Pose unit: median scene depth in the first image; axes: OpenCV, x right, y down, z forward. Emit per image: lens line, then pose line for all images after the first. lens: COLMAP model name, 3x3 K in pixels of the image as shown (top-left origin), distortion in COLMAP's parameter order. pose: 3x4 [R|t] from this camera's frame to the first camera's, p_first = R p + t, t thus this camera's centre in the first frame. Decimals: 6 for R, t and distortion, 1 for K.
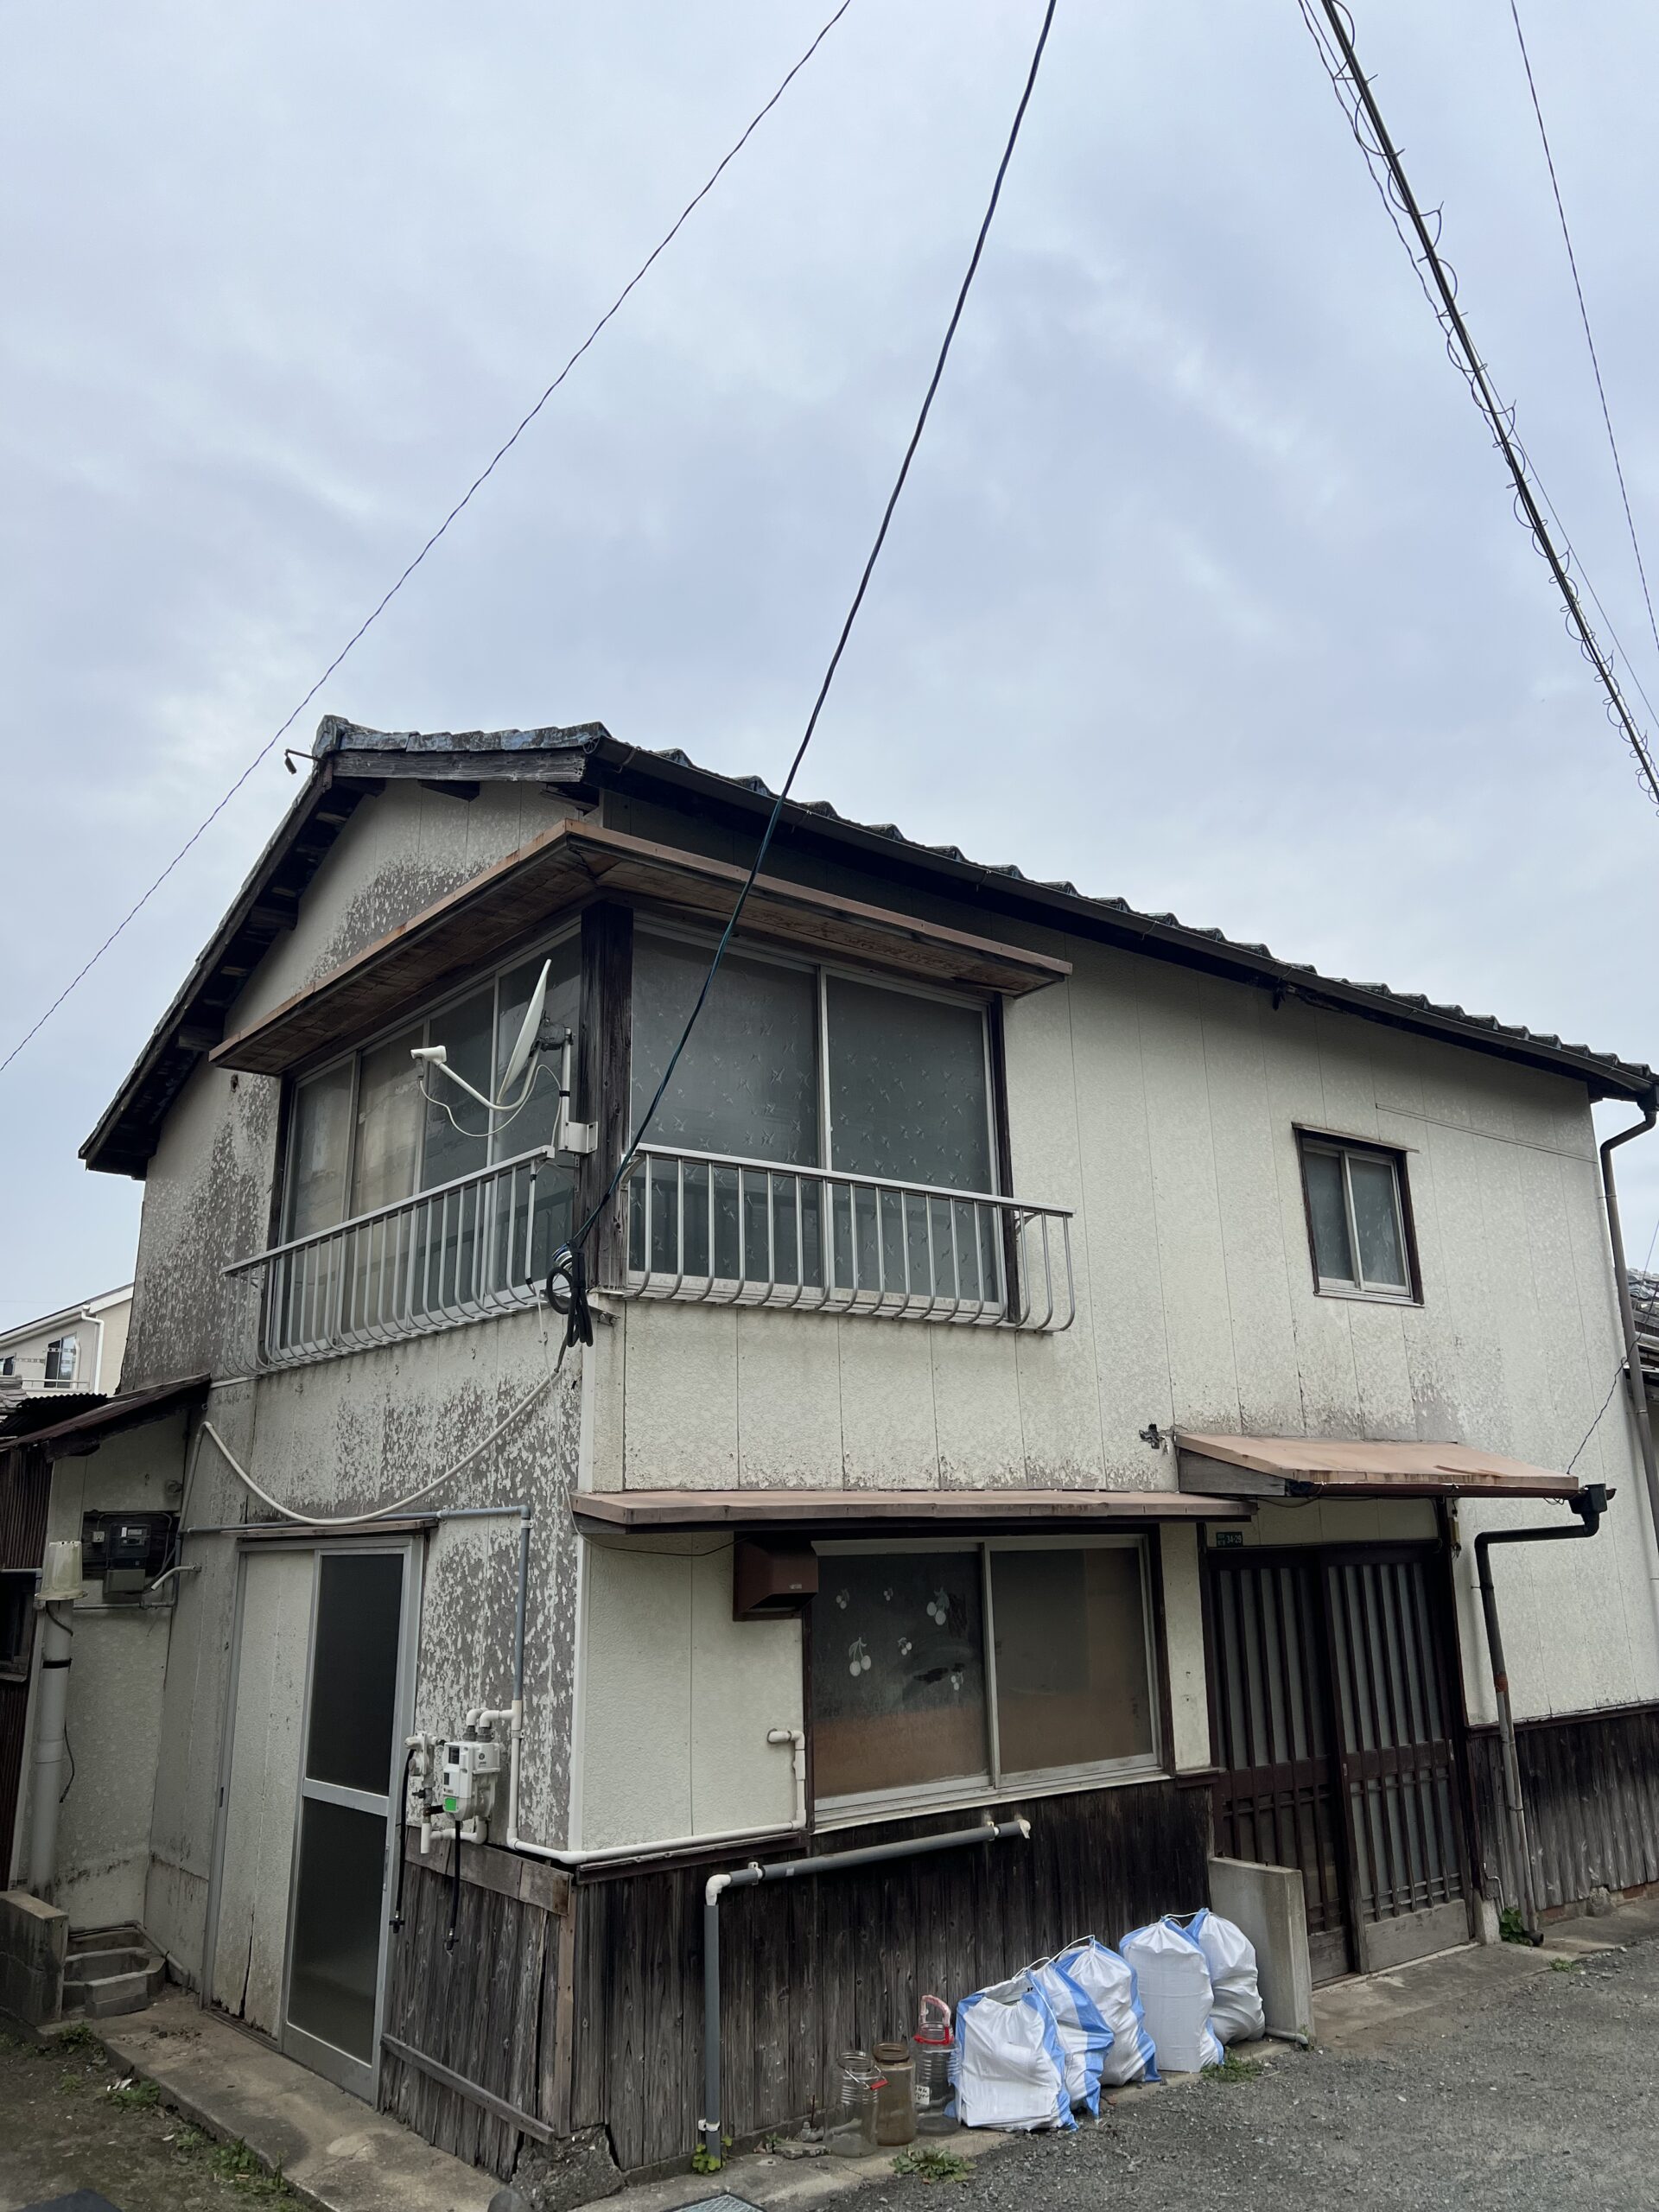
lens RADIAL K [[1648.9, 0, 829.5], [0, 1648.9, 1106.0], [0, 0, 1]] dist [0.169743, -0.484529]
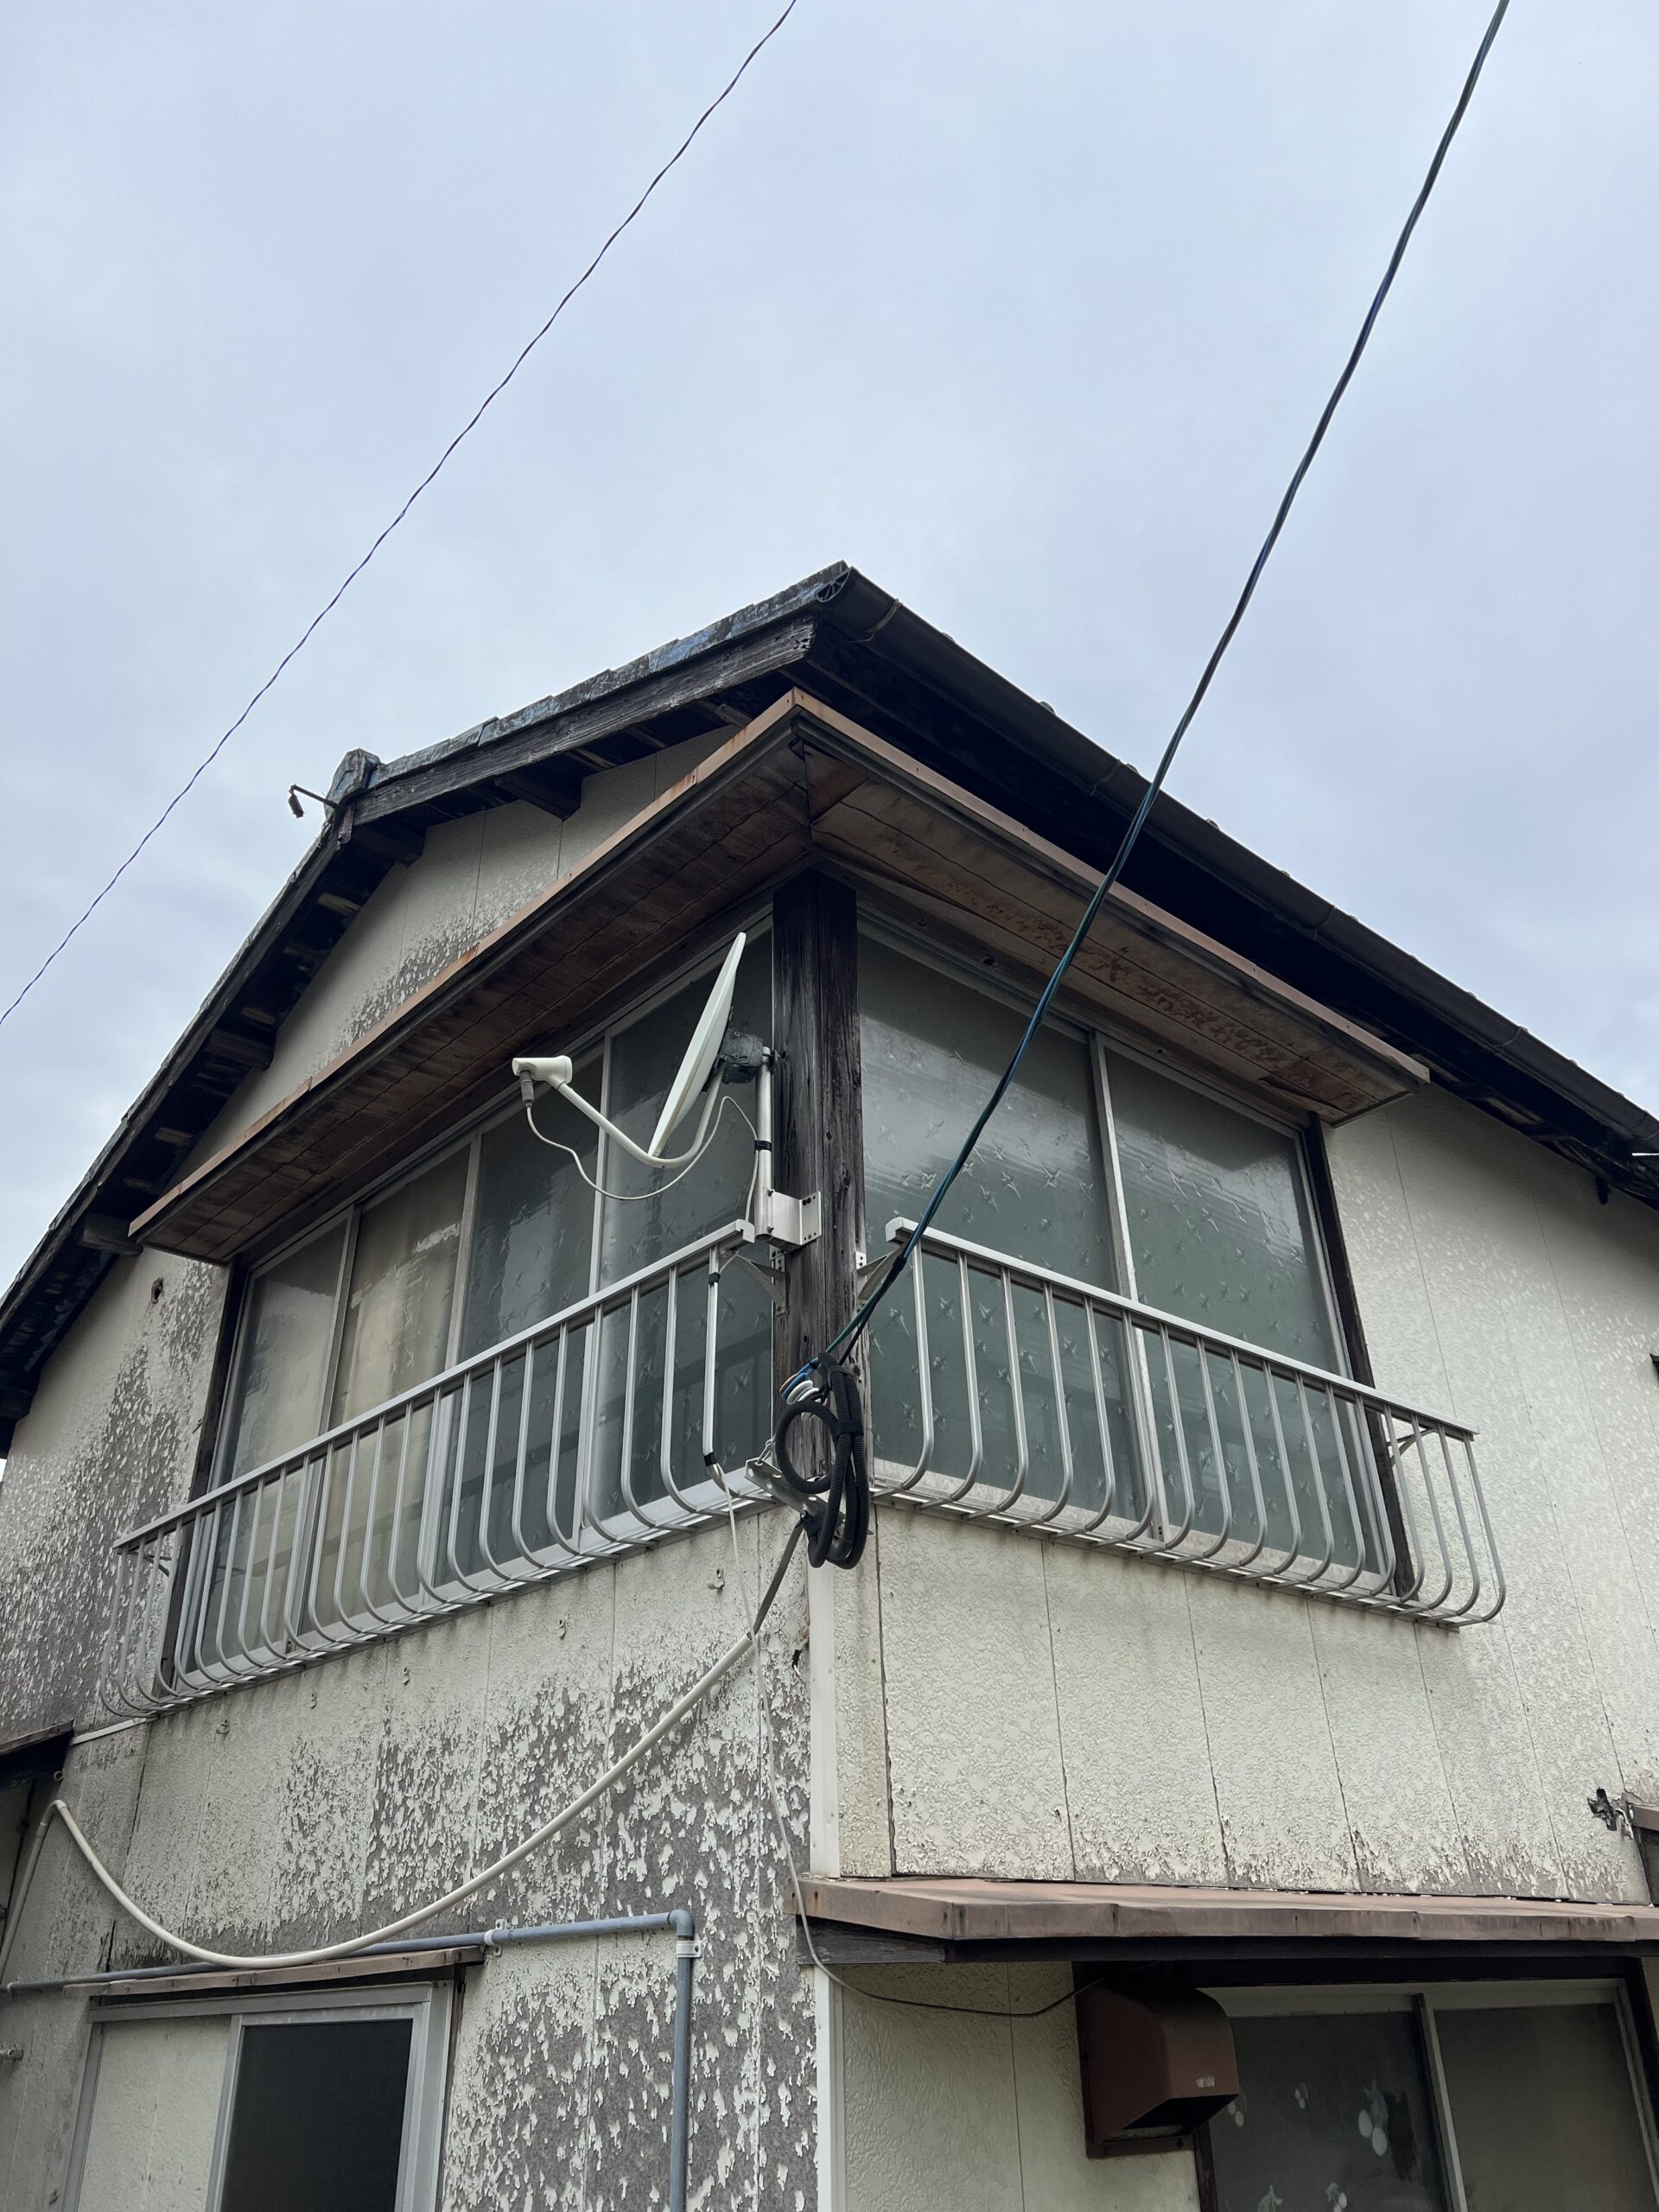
lens RADIAL K [[1648.3, 0, 829.5], [0, 1648.3, 1106.0], [0, 0, 1]] dist [0.045748, -0.046638]
pose [[0.998300, 0.021693, 0.054096, -0.157882], [-0.007747, 0.969305, -0.245738, 0.114276], [-0.057766, 0.244901, 0.967826, 0.402794]]
